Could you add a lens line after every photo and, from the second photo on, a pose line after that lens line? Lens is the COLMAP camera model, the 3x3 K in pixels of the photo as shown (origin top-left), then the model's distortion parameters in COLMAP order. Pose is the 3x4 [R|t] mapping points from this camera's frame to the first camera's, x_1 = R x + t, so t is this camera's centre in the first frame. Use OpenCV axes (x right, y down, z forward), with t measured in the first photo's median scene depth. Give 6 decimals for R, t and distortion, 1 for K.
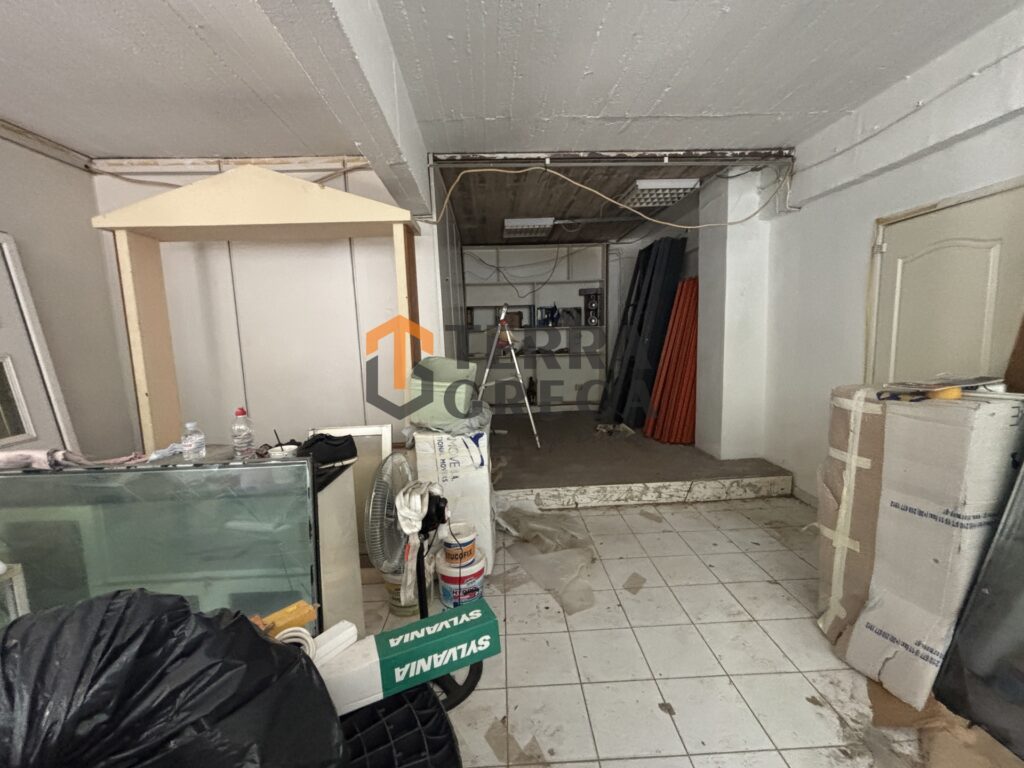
lens RADIAL K [[416.4, 0, 509.7], [0, 416.4, 380.9], [0, 0, 1]] dist [-0.005901, 0.004027]
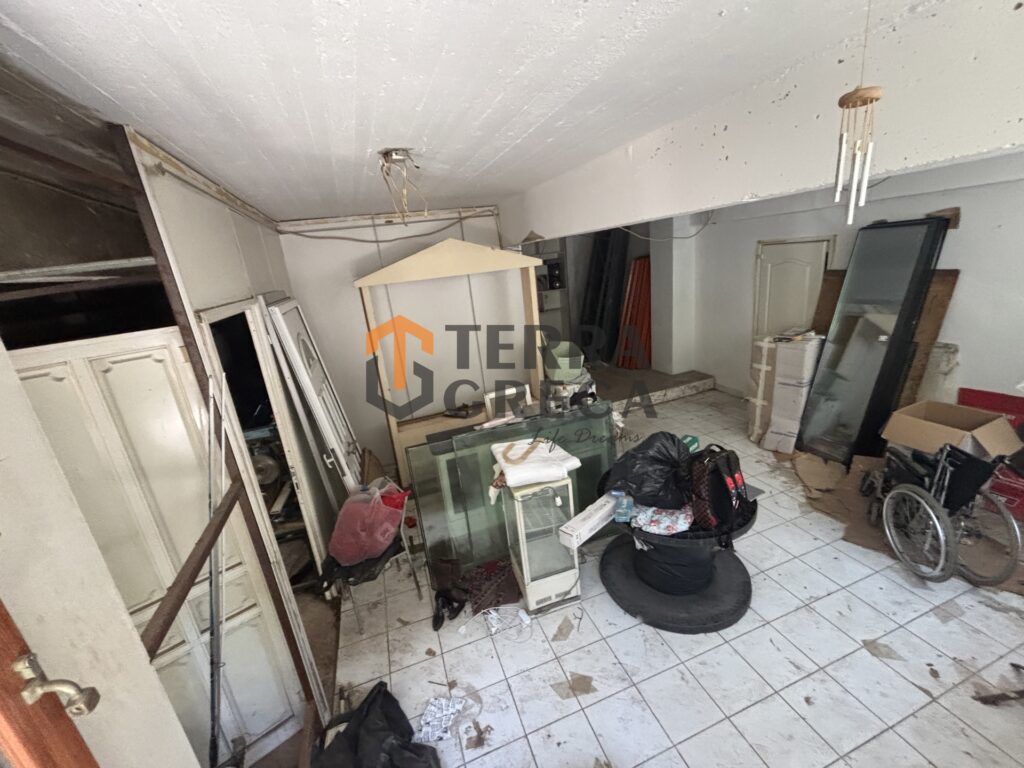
lens RADIAL K [[416.4, 0, 508.2], [0, 416.4, 379.6], [0, 0, 1]] dist [-0.005901, 0.004027]
pose [[0.953220, -0.152374, 0.261064, -0.706801], [0.112072, 0.980251, 0.162932, -0.172745], [-0.280735, -0.126053, 0.951472, -0.505520]]
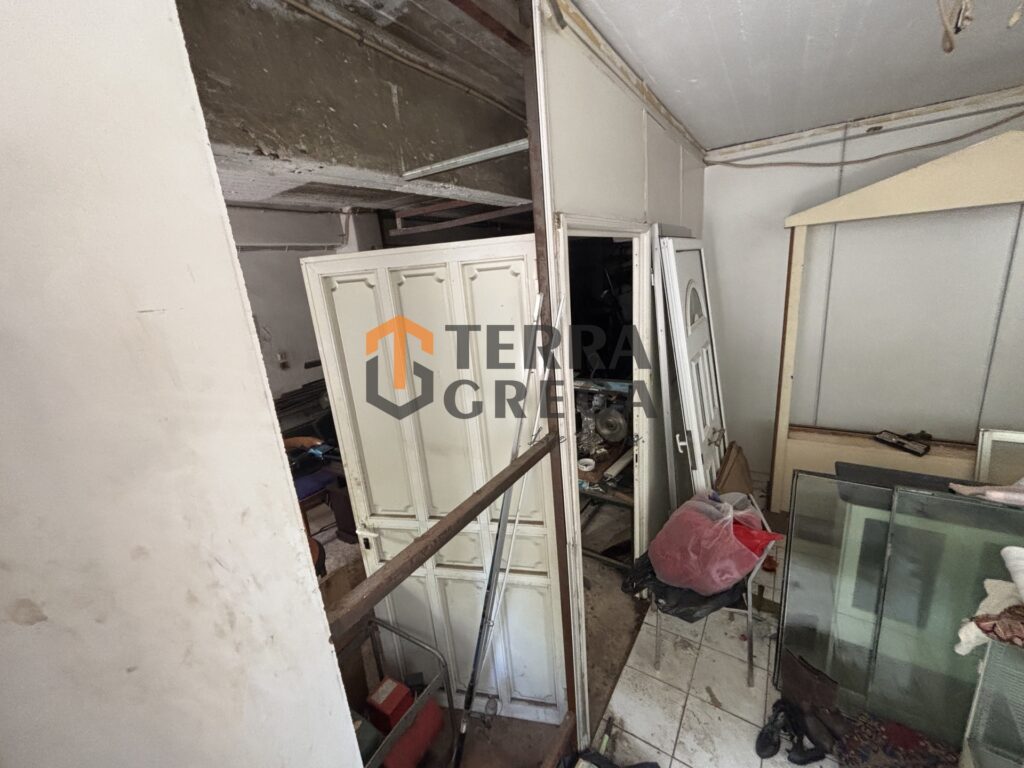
lens RADIAL K [[416.4, 0, 509.4], [0, 416.4, 379.7], [0, 0, 1]] dist [-0.005901, 0.004027]
pose [[0.816455, 0.112819, -0.566281, -0.718304], [-0.009324, 0.983174, 0.182433, -0.129436], [0.577334, -0.143668, 0.803769, -0.273018]]
